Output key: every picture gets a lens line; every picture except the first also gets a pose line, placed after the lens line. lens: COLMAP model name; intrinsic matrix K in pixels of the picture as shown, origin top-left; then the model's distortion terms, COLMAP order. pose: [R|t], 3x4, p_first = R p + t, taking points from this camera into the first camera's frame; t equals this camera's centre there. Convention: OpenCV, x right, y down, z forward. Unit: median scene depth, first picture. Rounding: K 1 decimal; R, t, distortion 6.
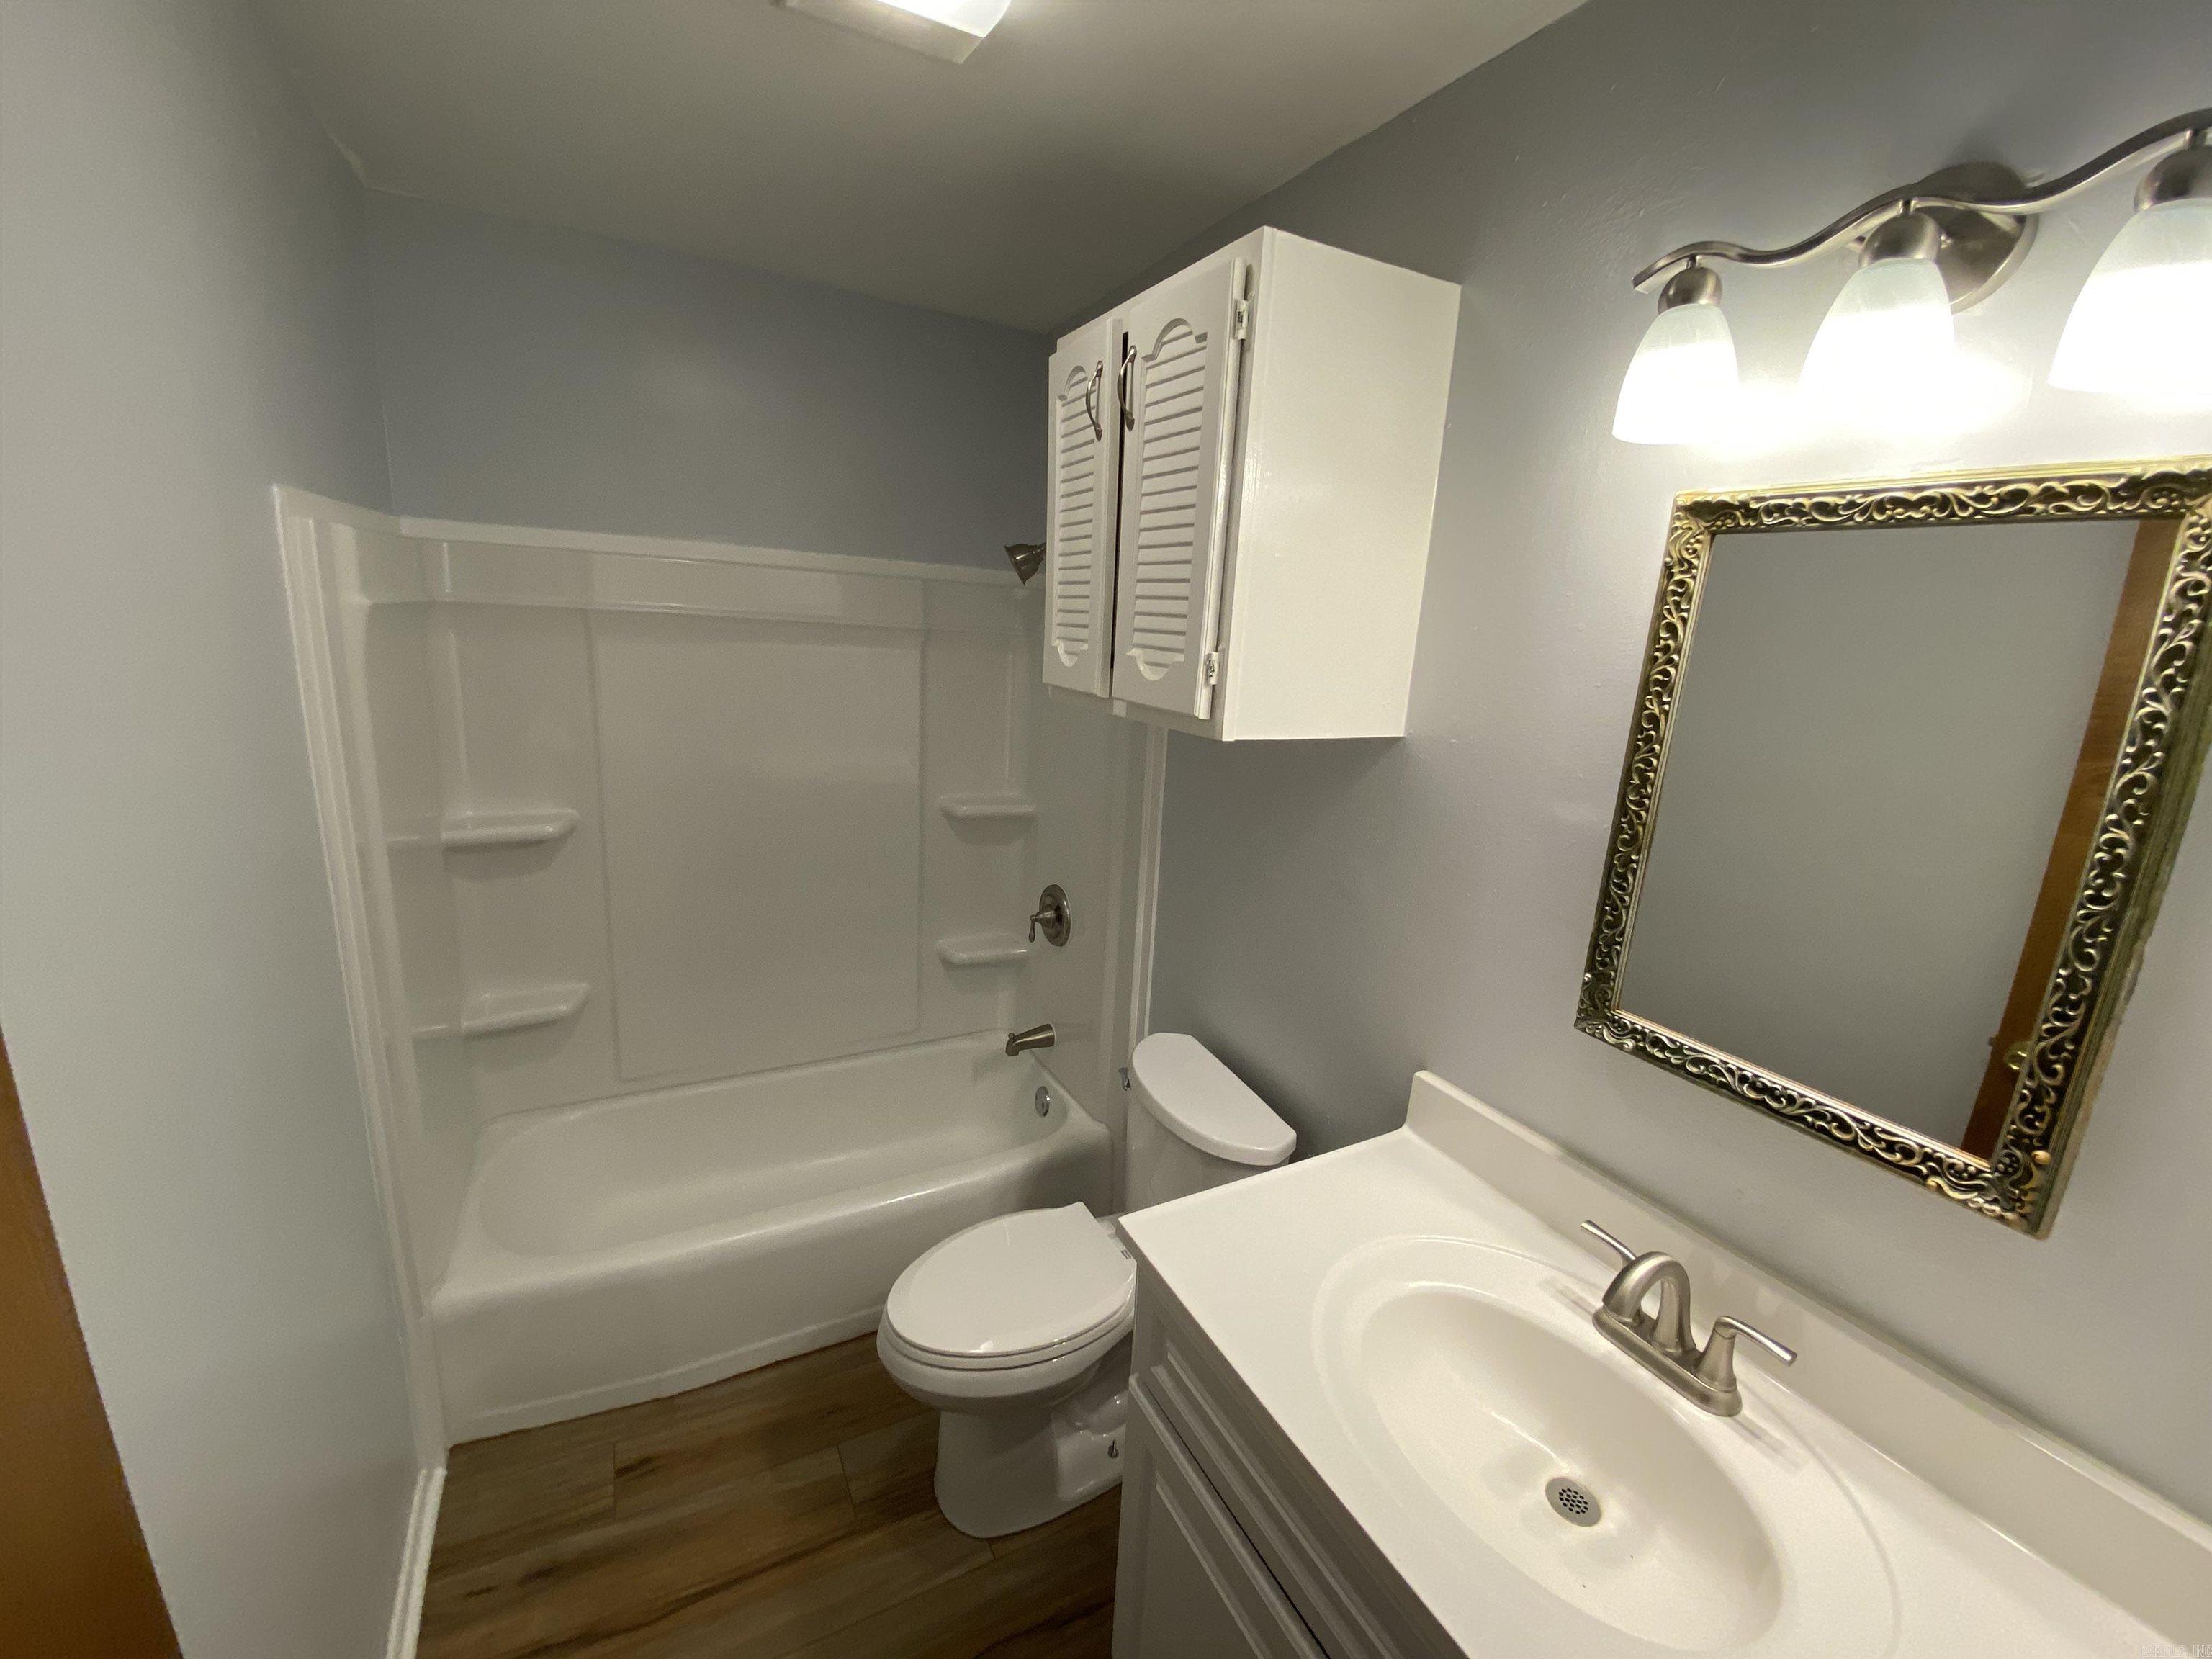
lens RADIAL K [[896.3, 0, 1089.1], [0, 896.3, 849.1], [0, 0, 1]] dist [0.016257, -0.015456]
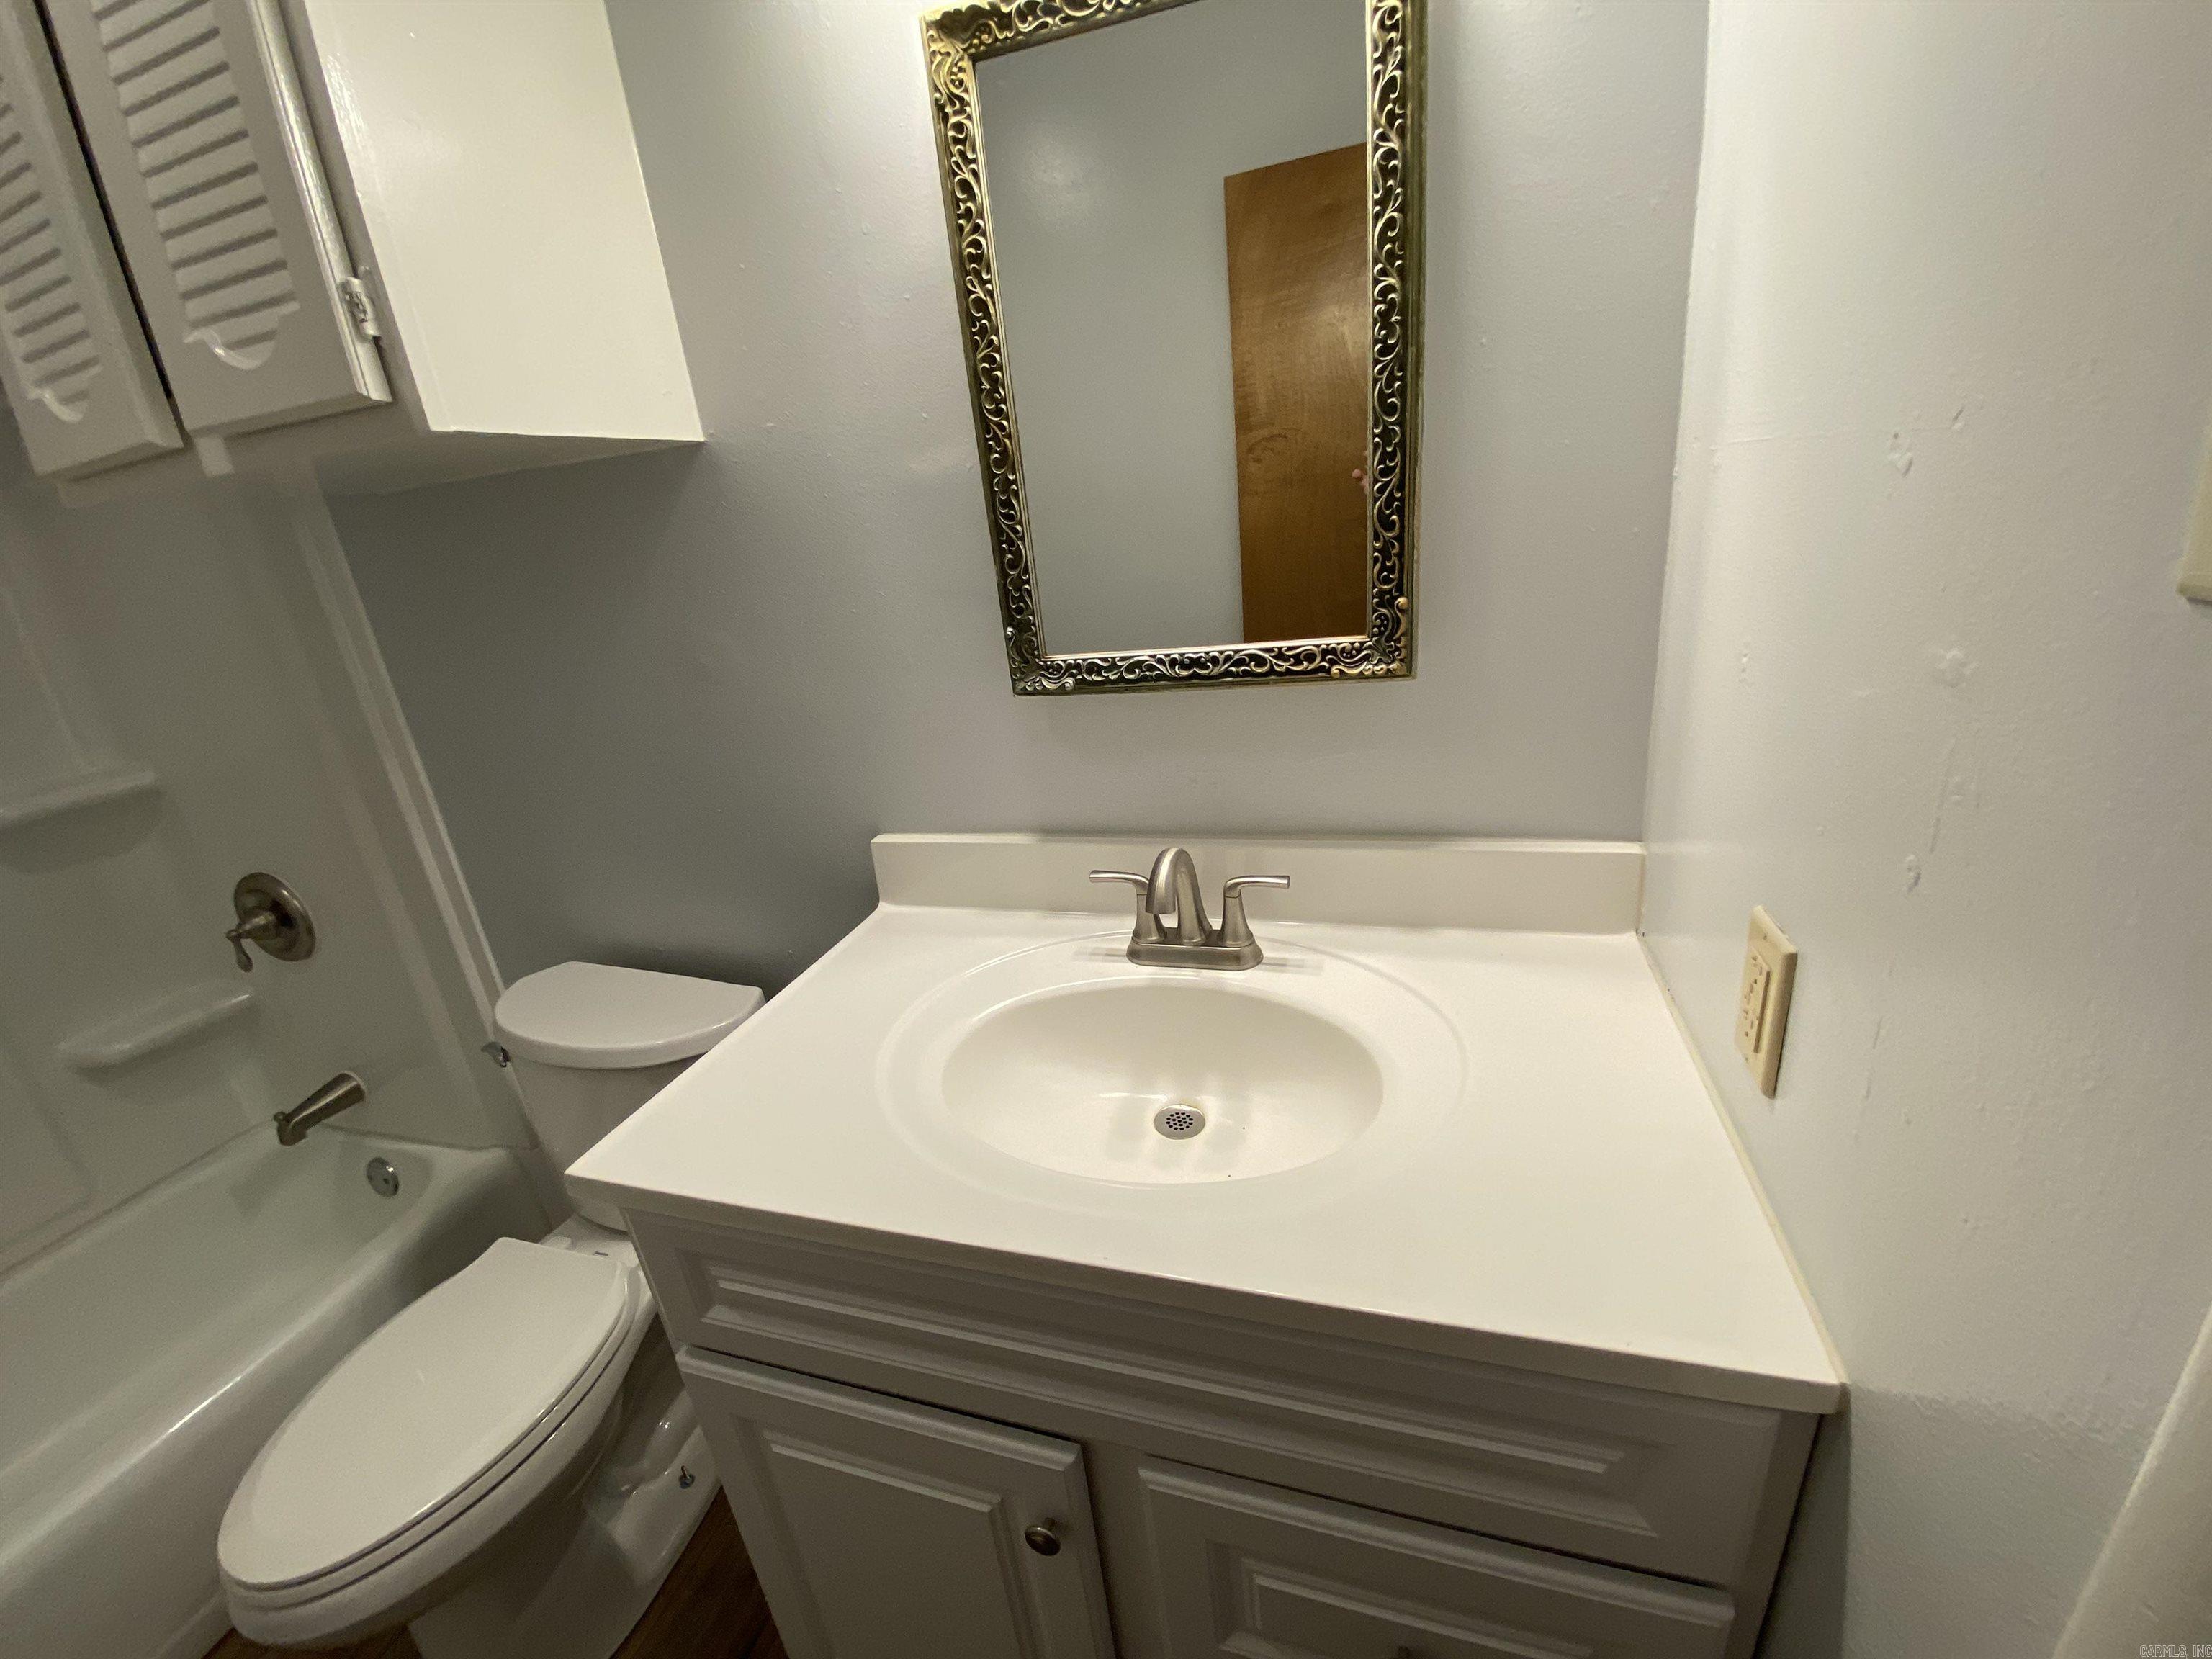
lens RADIAL K [[896.3, 0, 1109.4], [0, 896.3, 849.7], [0, 0, 1]] dist [0.016257, -0.015456]
pose [[0.691855, -0.355030, 0.628722, -0.028284], [0.296706, 0.933638, 0.200712, 0.199497], [-0.658257, 0.047682, 0.751282, 0.260977]]
